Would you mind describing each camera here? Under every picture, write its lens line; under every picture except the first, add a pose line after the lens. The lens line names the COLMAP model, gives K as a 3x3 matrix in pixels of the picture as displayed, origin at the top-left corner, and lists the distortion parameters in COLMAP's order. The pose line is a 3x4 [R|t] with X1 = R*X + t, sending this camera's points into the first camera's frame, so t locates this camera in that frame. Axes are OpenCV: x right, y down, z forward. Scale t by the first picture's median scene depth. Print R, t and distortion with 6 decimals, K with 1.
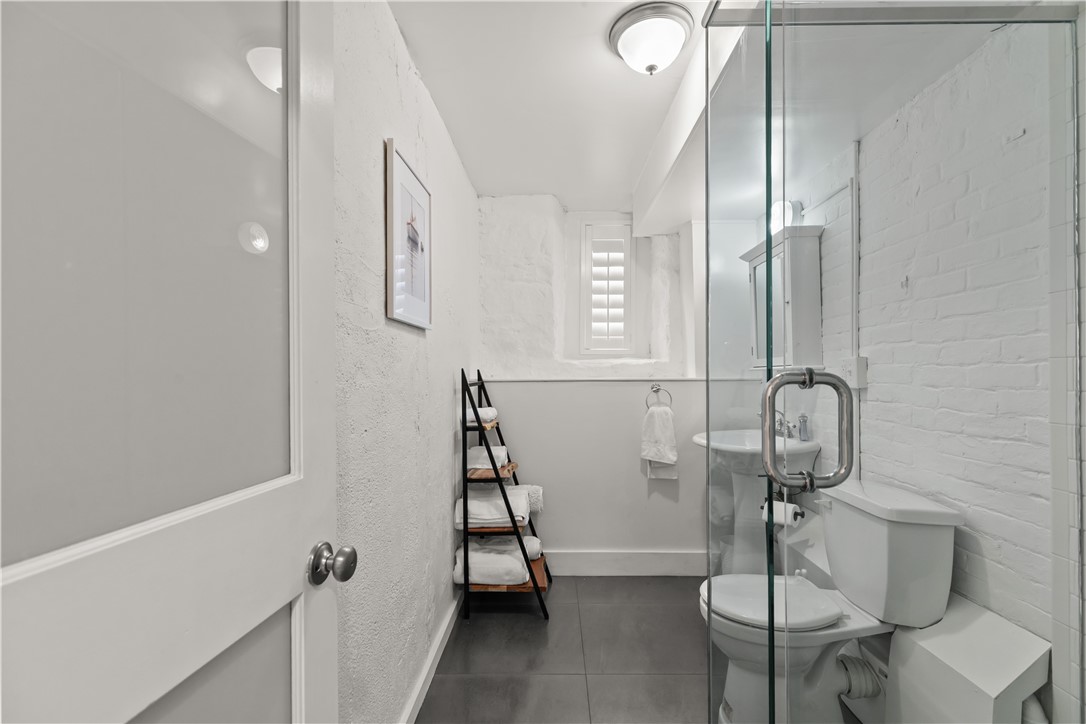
lens RADIAL K [[494.0, 0, 544.6], [0, 494.0, 367.6], [0, 0, 1]] dist [0.003525, 0.000159]
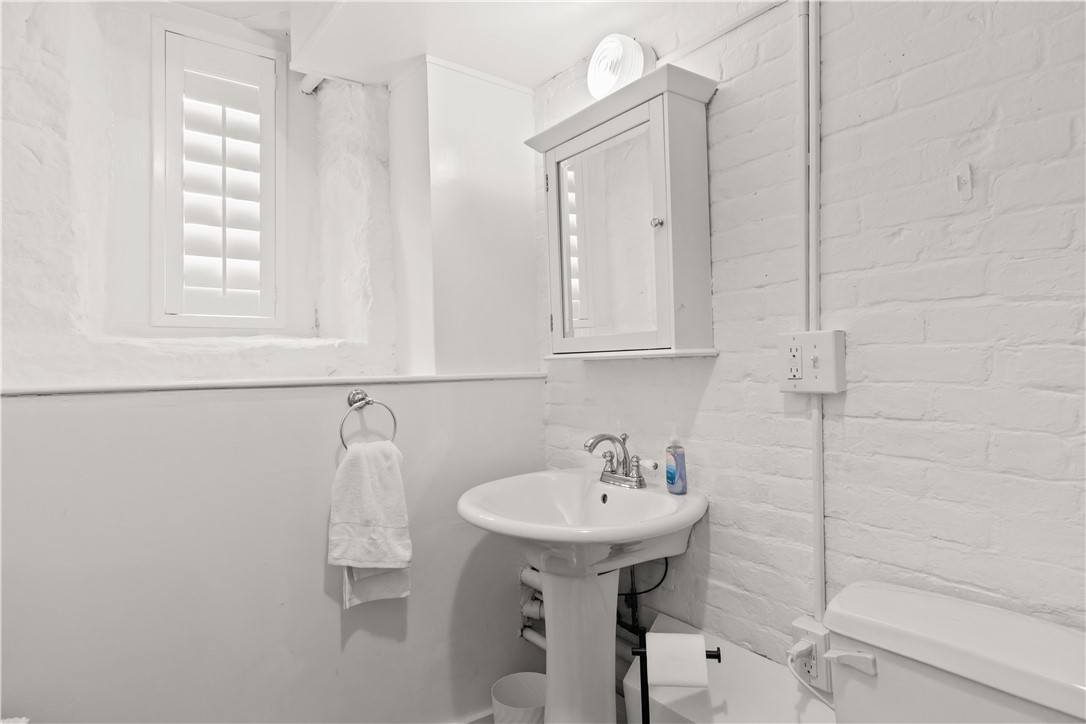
lens RADIAL K [[613.0, 0, 546.7], [0, 613.0, 357.0], [0, 0, 1]] dist [-0.003780, 0.001012]
pose [[0.783805, -0.002304, 0.621003, 0.013091], [0.004004, 0.999991, -0.001343, 0.003481], [-0.620994, 0.003539, 0.783807, 0.466643]]
